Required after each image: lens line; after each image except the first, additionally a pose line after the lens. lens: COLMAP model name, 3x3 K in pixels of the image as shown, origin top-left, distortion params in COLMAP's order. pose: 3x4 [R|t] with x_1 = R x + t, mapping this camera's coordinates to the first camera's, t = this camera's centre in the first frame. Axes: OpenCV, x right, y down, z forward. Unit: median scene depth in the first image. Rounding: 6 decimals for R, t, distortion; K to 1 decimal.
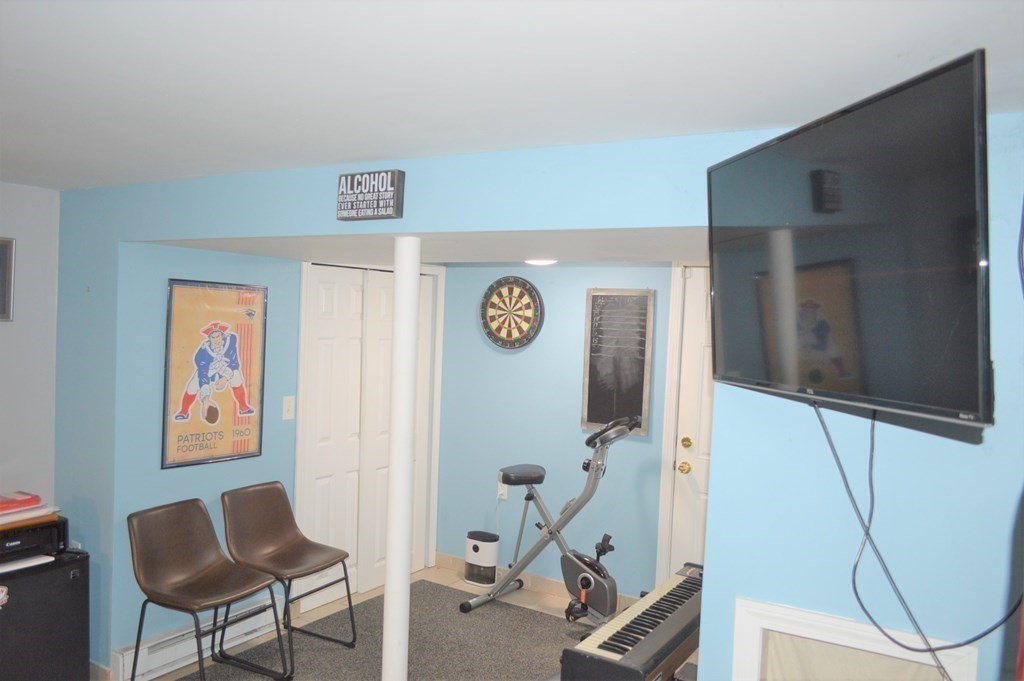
lens RADIAL K [[813.6, 0, 517.2], [0, 813.6, 345.9], [0, 0, 1]] dist [-0.006304, 0.004303]
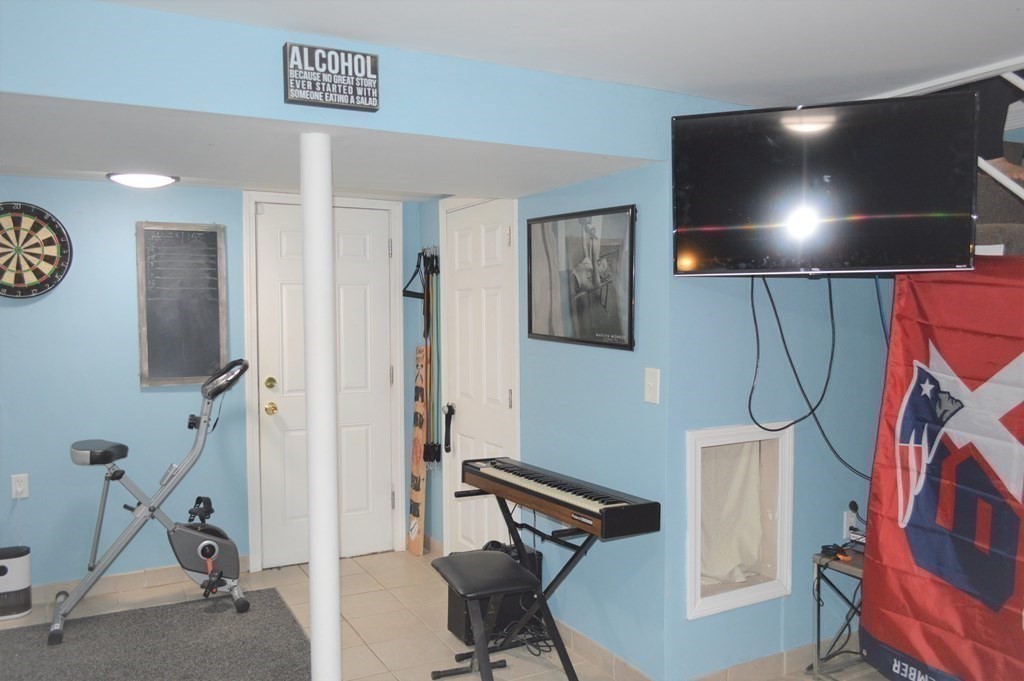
lens RADIAL K [[813.6, 0, 517.2], [0, 813.6, 345.9], [0, 0, 1]] dist [-0.006304, 0.004303]
pose [[0.493902, -0.085722, 0.865282, -0.570677], [0.055288, 0.996211, 0.067135, 0.029013], [-0.867758, 0.014682, 0.496770, 0.294810]]
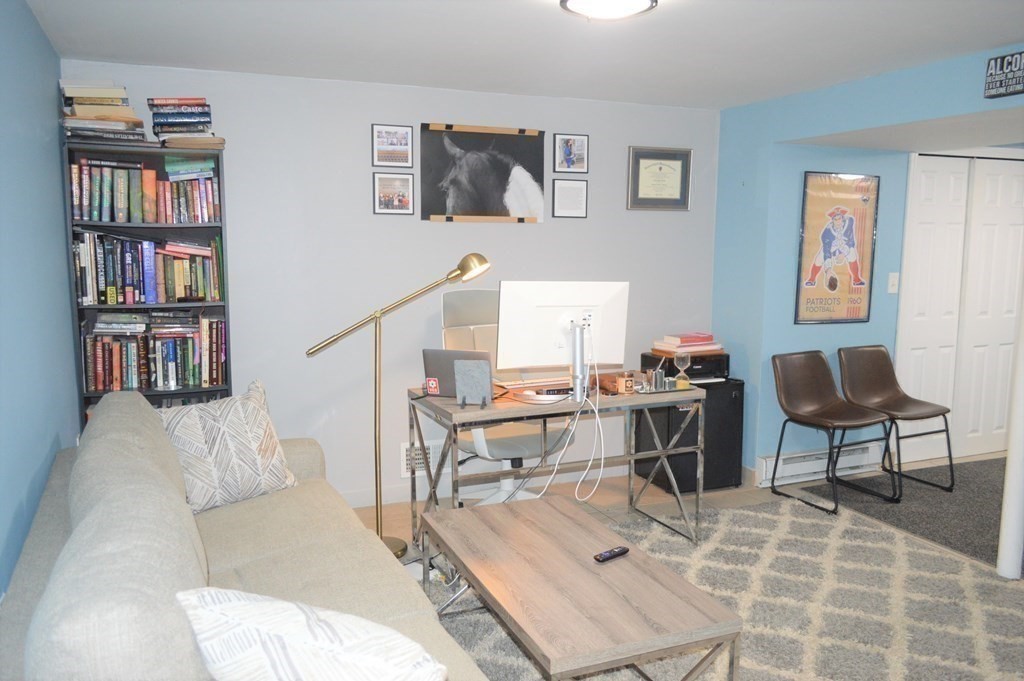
lens RADIAL K [[813.6, 0, 517.2], [0, 813.6, 345.9], [0, 0, 1]] dist [-0.006304, 0.004303]
pose [[0.818726, 0.044938, -0.572423, -0.059287], [0.003382, 0.996538, 0.083071, 0.074093], [0.574174, -0.069948, 0.815740, -0.273569]]
